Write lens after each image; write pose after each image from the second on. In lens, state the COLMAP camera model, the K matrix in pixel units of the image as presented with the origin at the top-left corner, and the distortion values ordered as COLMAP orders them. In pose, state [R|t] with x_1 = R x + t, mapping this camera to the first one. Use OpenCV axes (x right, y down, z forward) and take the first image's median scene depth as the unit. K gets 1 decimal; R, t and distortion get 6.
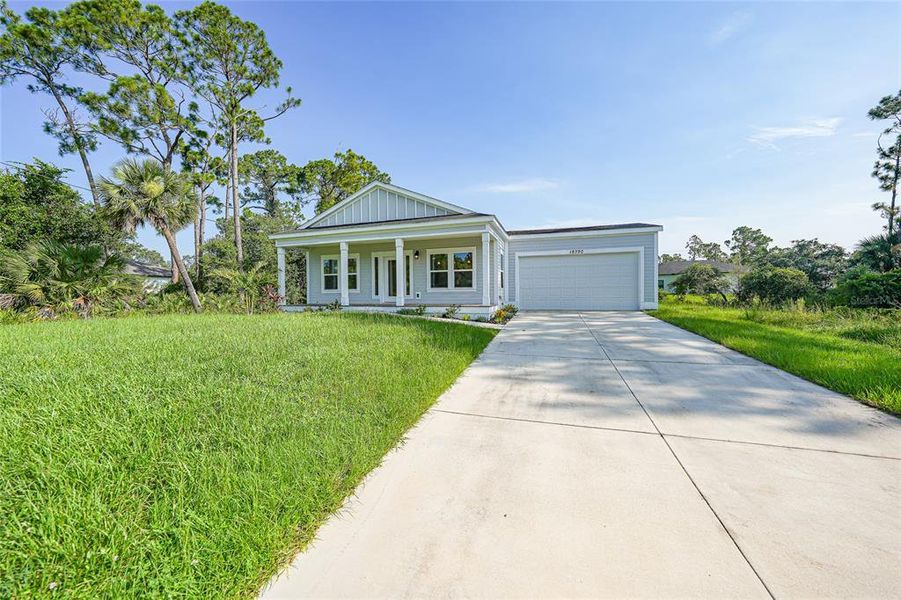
lens RADIAL K [[312.0, 0, 451.9], [0, 312.0, 304.5], [0, 0, 1]] dist [-0.013472, 0.000463]
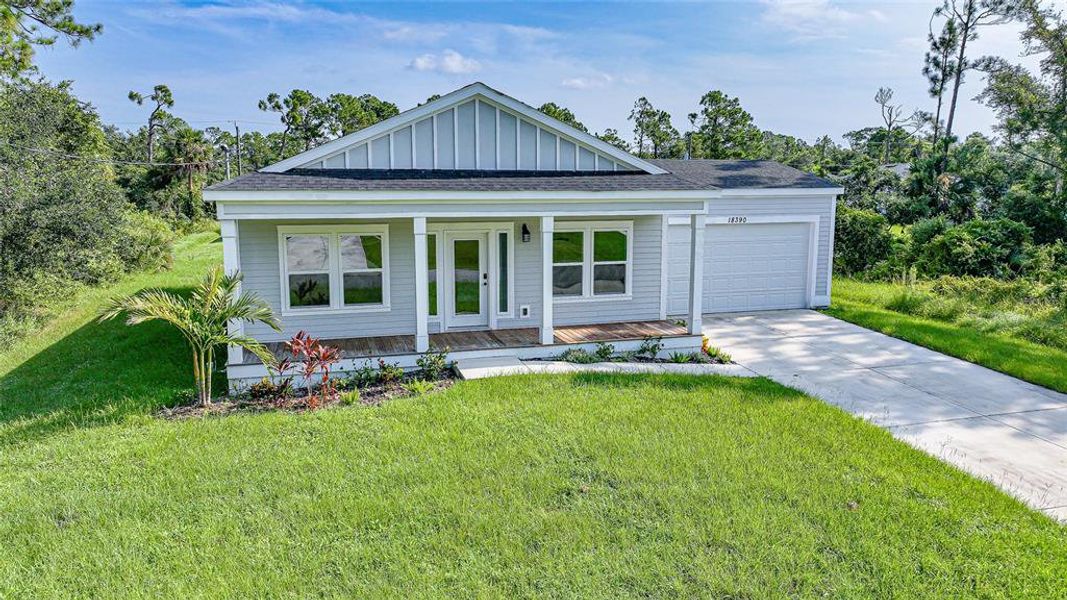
lens RADIAL K [[750.6, 0, 557.1], [0, 750.6, 302.4], [0, 0, 1]] dist [0.003488, 0.000106]
pose [[0.819941, -0.075744, 0.567415, -0.716181], [0.010963, 0.993104, 0.116727, -0.175620], [-0.572343, -0.089489, 0.815117, -0.026905]]
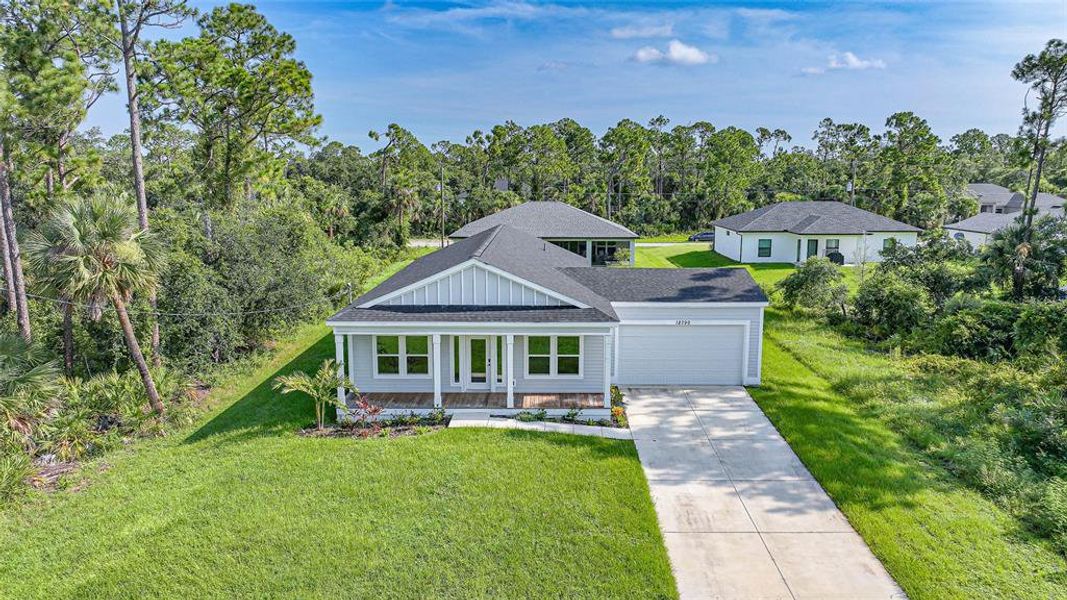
lens RADIAL K [[750.6, 0, 557.1], [0, 750.6, 302.4], [0, 0, 1]] dist [0.003488, 0.000106]
pose [[0.949553, -0.033616, 0.311799, -0.581592], [-0.006062, 0.992085, 0.125419, -0.469596], [-0.313548, -0.120982, 0.941834, -0.862642]]
